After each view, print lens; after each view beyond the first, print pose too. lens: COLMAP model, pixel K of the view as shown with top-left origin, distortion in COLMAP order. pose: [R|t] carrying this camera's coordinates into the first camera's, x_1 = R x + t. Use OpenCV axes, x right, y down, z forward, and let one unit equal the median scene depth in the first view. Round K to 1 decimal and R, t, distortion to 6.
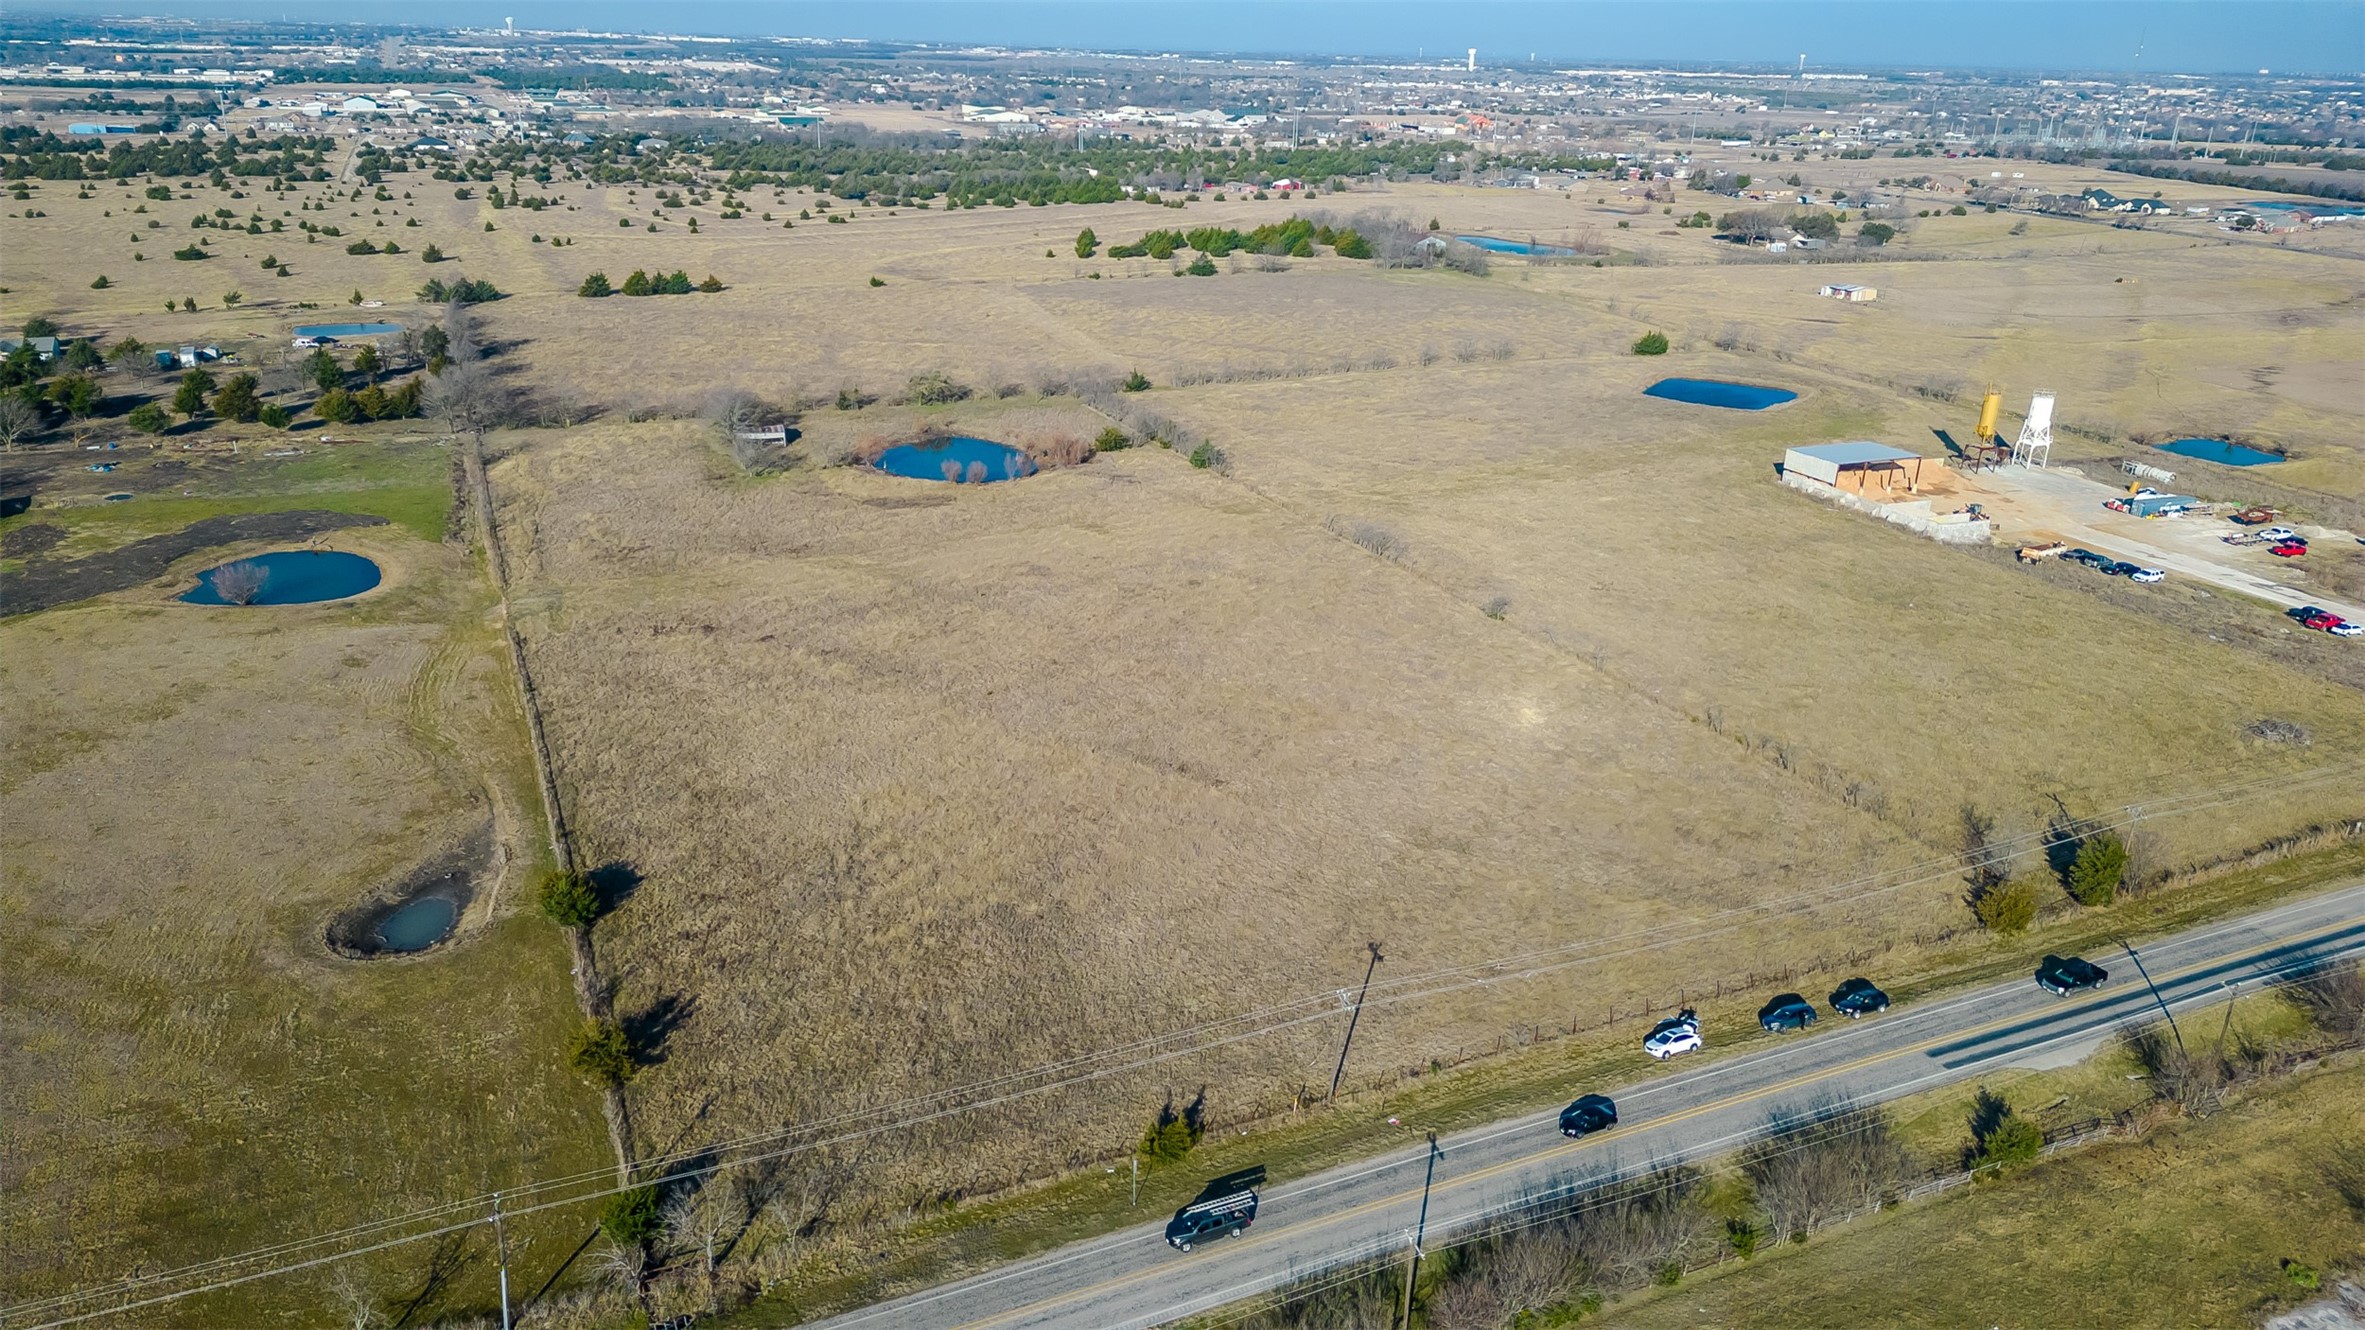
lens RADIAL K [[1643.5, 0, 1175.0], [0, 1643.5, 665.3], [0, 0, 1]] dist [0.076519, -0.067309]
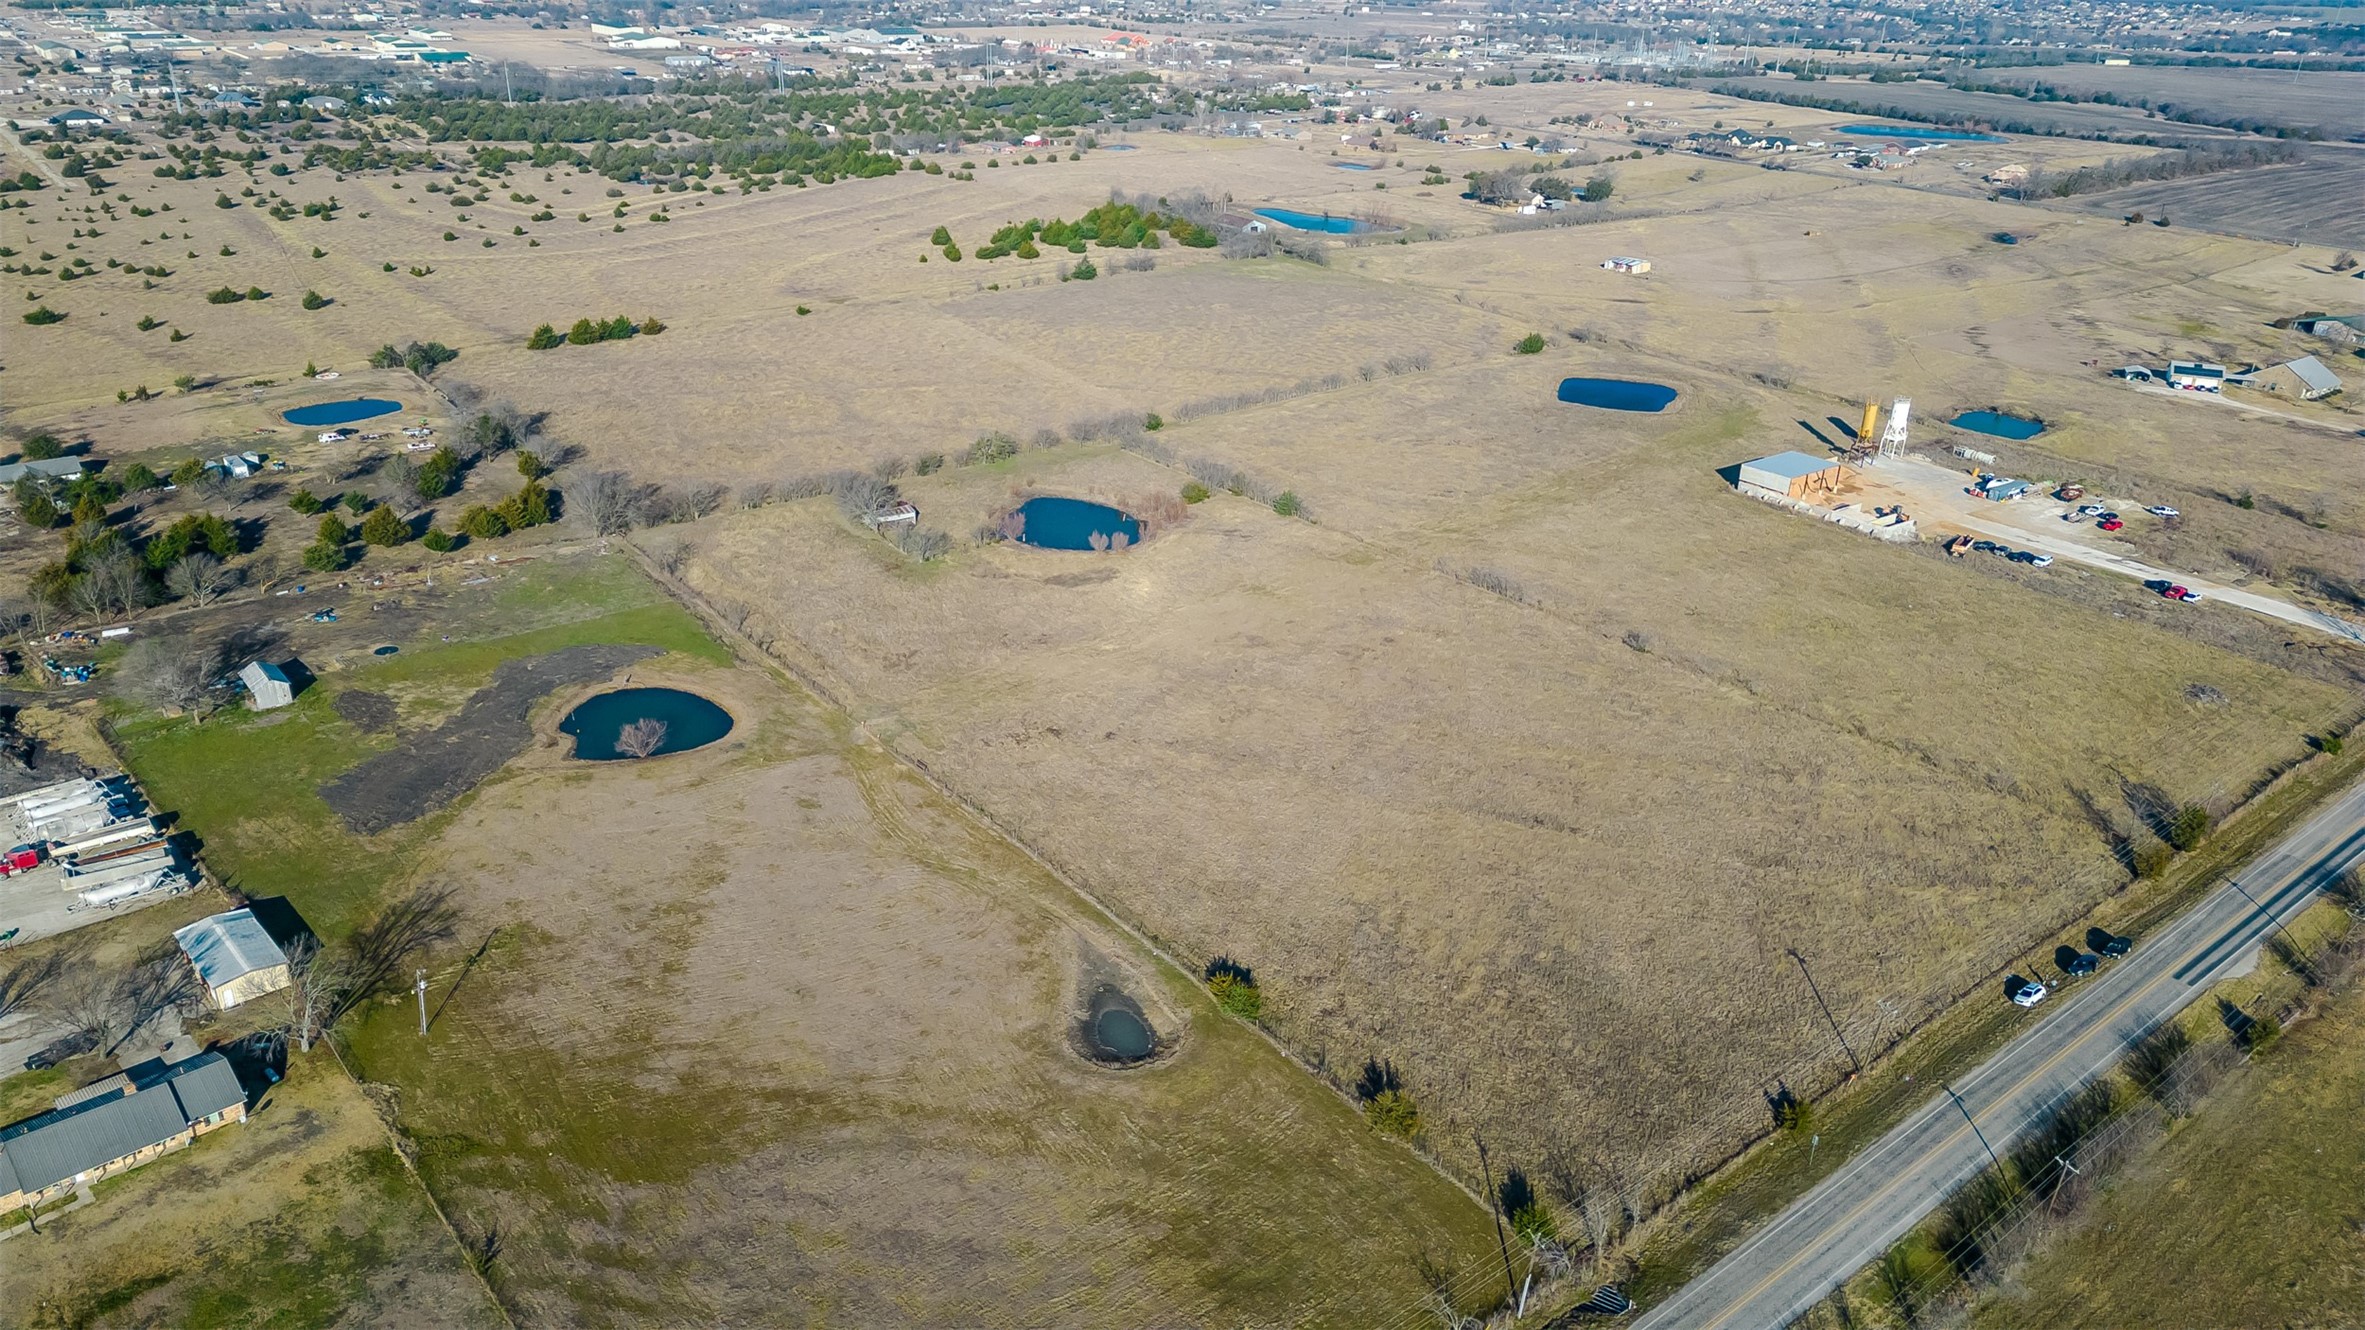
lens RADIAL K [[1643.5, 0, 1175.0], [0, 1643.5, 665.3], [0, 0, 1]] dist [0.076519, -0.067309]
pose [[0.968553, -0.103654, 0.226189, -0.325088], [0.087983, 0.993038, 0.078325, -0.109231], [-0.232733, -0.055961, 0.970929, -0.116373]]
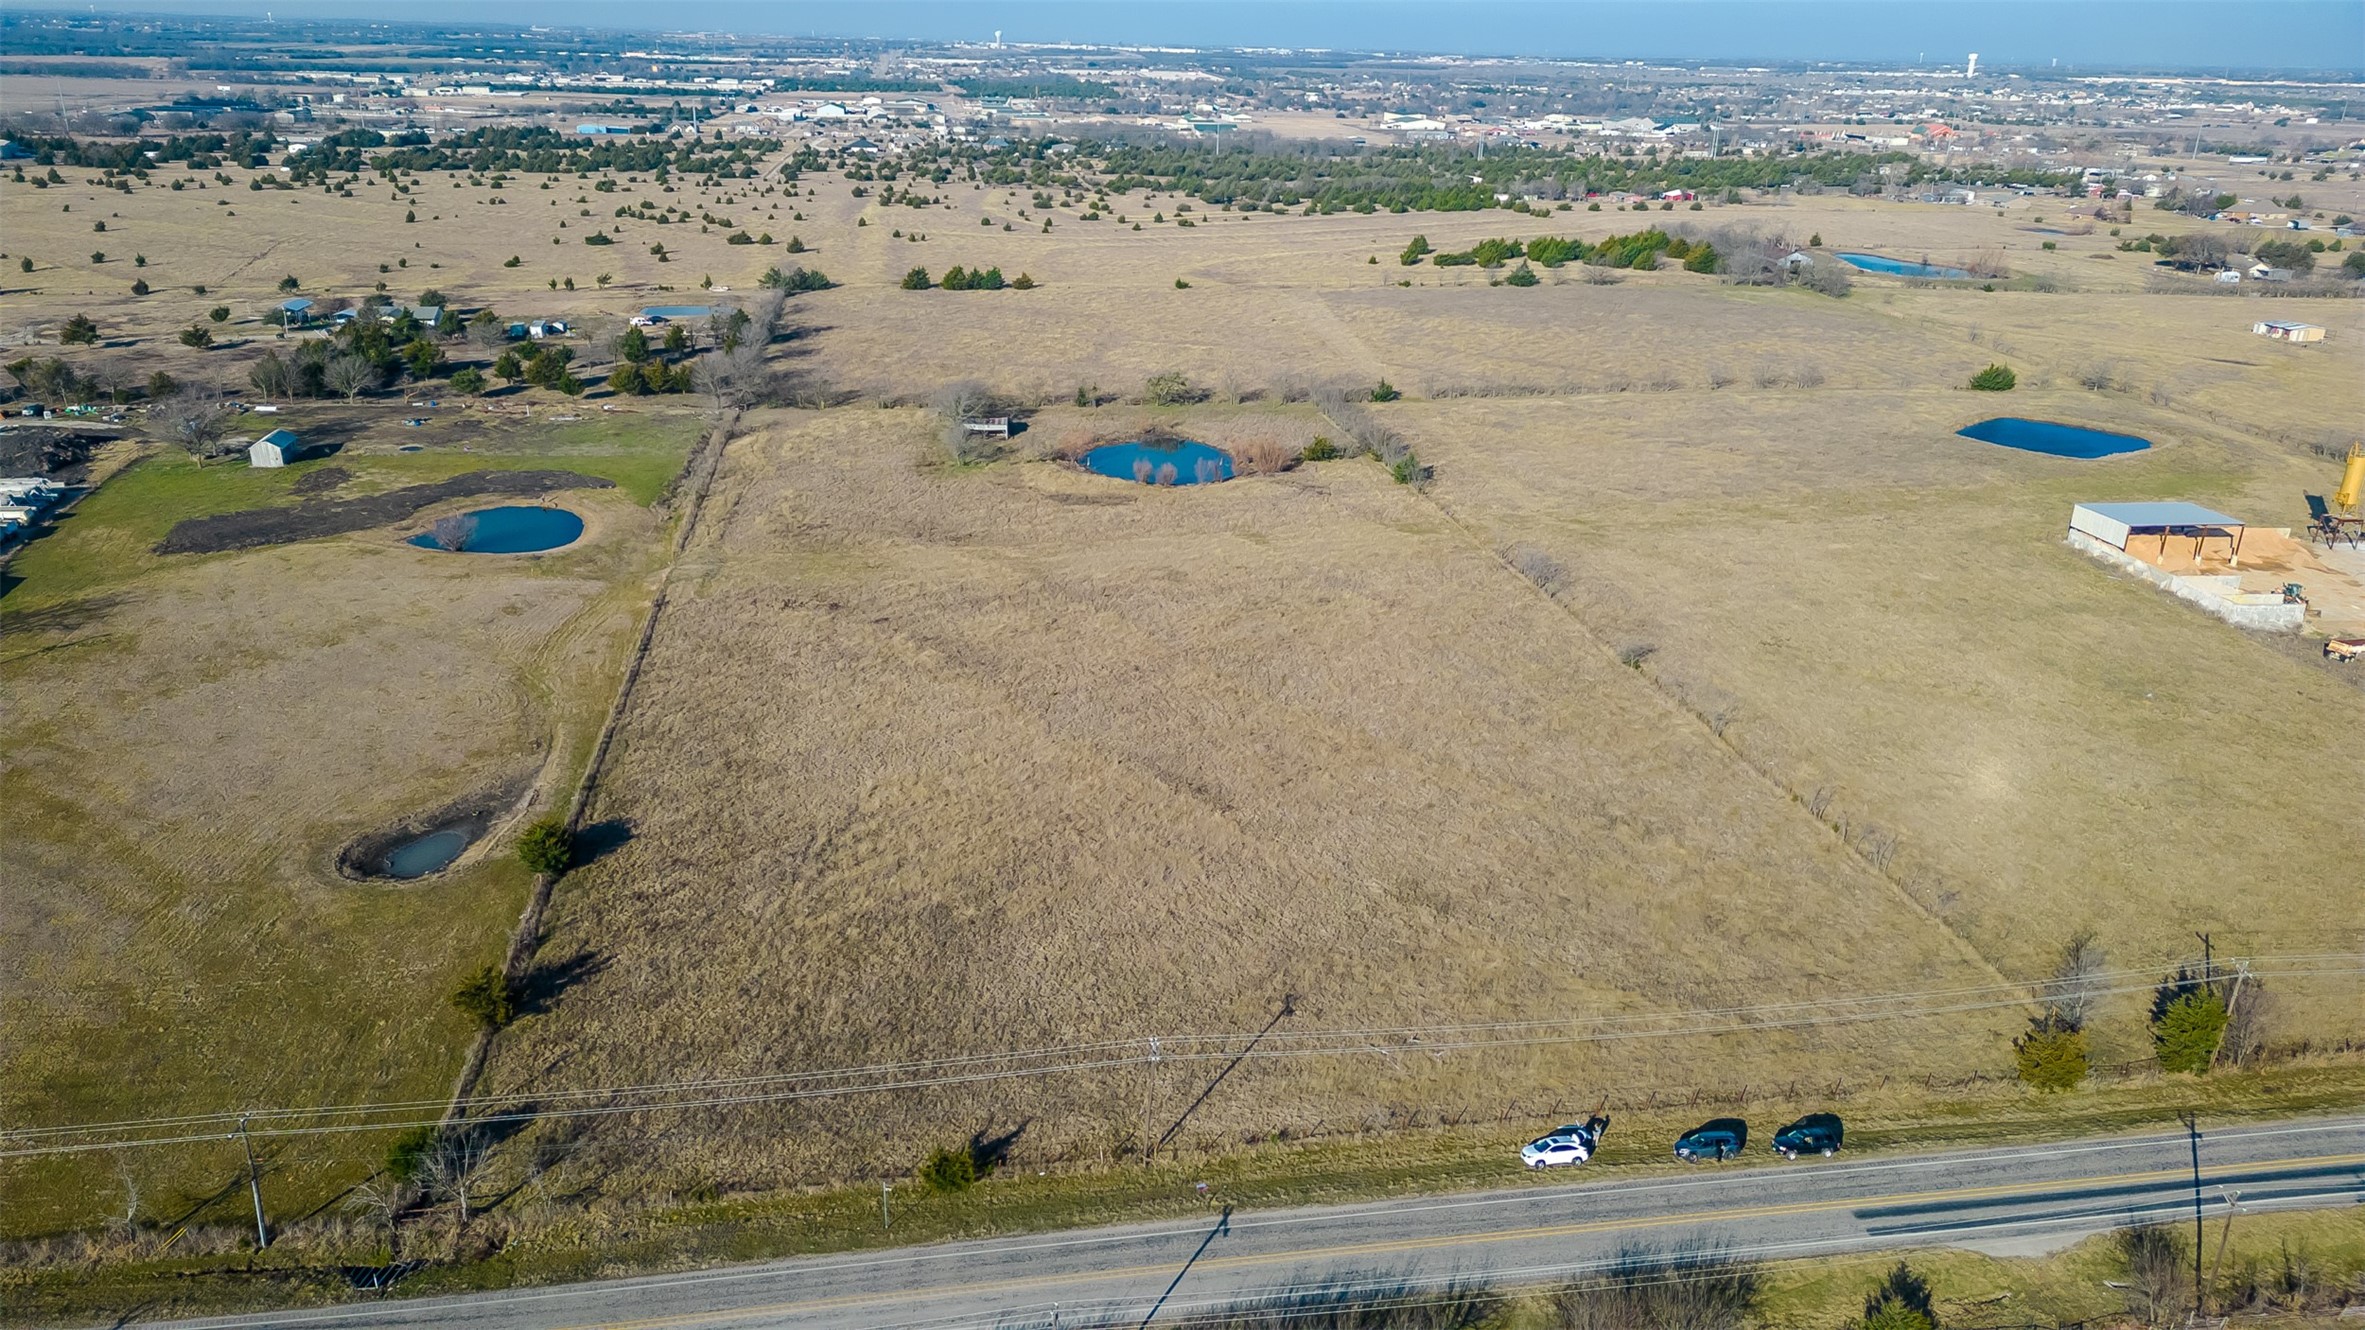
lens RADIAL K [[1643.5, 0, 1175.0], [0, 1643.5, 665.3], [0, 0, 1]] dist [0.076519, -0.067309]
pose [[0.965703, 0.090560, -0.243346, 0.126589], [-0.091704, 0.995764, 0.006647, -0.008488], [0.242917, 0.015897, 0.969917, 0.035389]]
